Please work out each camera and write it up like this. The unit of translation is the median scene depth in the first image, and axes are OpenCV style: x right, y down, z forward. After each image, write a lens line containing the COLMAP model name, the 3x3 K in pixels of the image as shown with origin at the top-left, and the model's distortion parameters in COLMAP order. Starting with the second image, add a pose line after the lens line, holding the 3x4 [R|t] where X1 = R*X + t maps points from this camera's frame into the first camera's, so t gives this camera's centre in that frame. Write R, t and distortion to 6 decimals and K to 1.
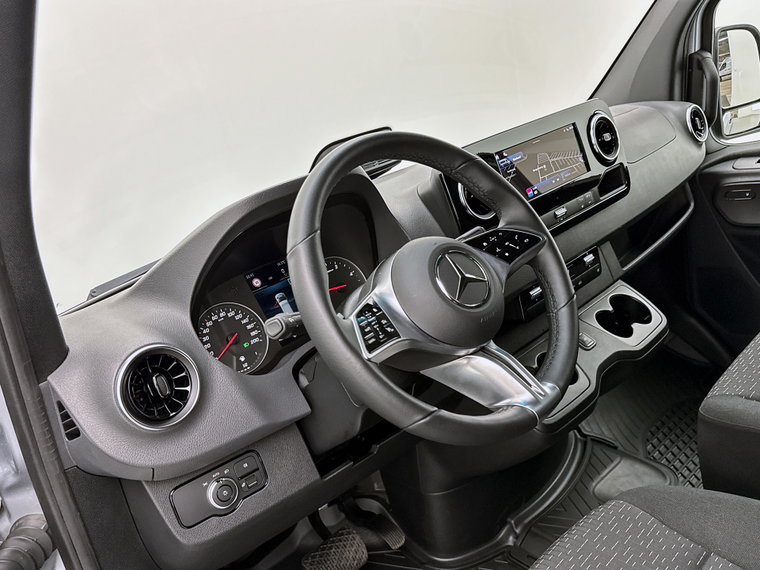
lens RADIAL K [[652.9, 0, 383.4], [0, 652.9, 289.2], [0, 0, 1]] dist [0.004506, -0.040941]
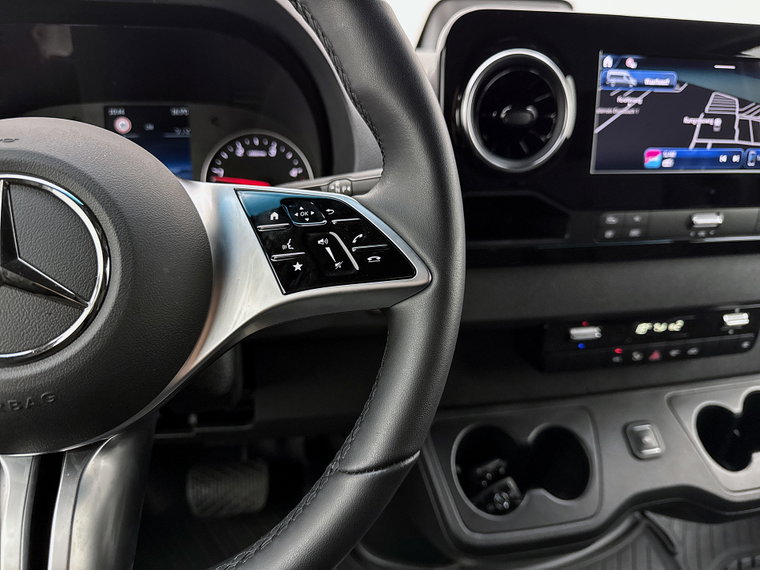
lens RADIAL K [[541.0, 0, 397.5], [0, 541.0, 275.4], [0, 0, 1]] dist [0.037845, -0.054438]
pose [[0.834080, 0.445703, -0.325052, 0.186988], [-0.378619, 0.891071, 0.250281, -0.077780], [0.401196, -0.085684, 0.911976, 0.418804]]
